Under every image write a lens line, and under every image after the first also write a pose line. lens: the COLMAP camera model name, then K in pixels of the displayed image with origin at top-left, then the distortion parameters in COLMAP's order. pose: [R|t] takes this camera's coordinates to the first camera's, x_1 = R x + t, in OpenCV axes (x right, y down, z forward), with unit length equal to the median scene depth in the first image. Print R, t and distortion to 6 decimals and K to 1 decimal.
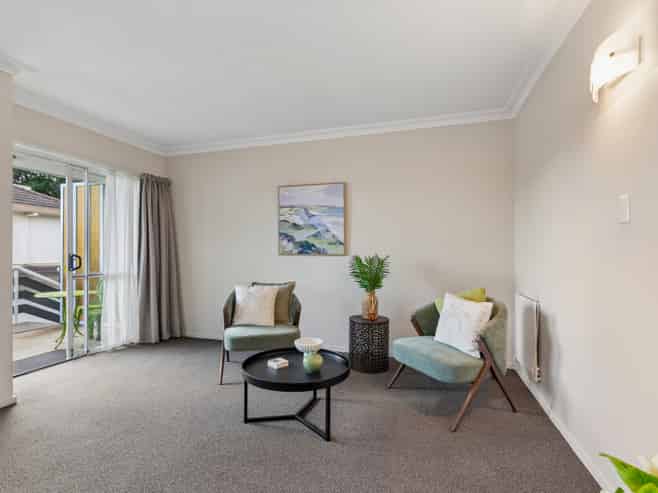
lens RADIAL K [[334.0, 0, 322.6], [0, 334.0, 251.0], [0, 0, 1]] dist [0.013012, -0.002971]
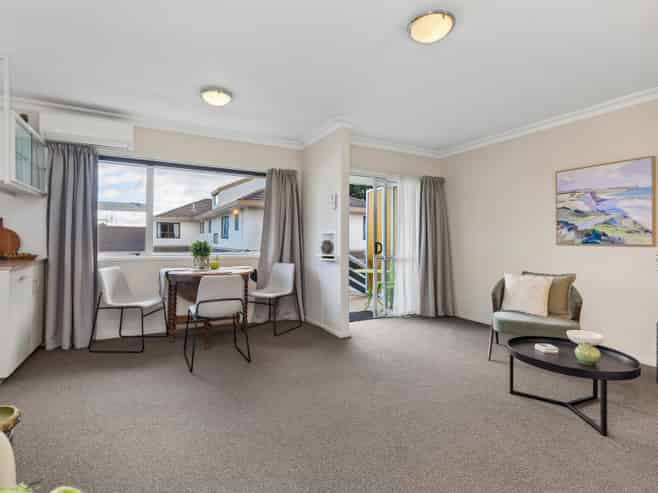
lens RADIAL K [[334.0, 0, 330.0], [0, 334.0, 240.8], [0, 0, 1]] dist [0.013012, -0.002971]
pose [[0.730771, 0.003470, -0.682614, 0.049779], [-0.002863, 0.999994, 0.002018, 0.000640], [0.682616, 0.000480, 0.730777, -0.127140]]
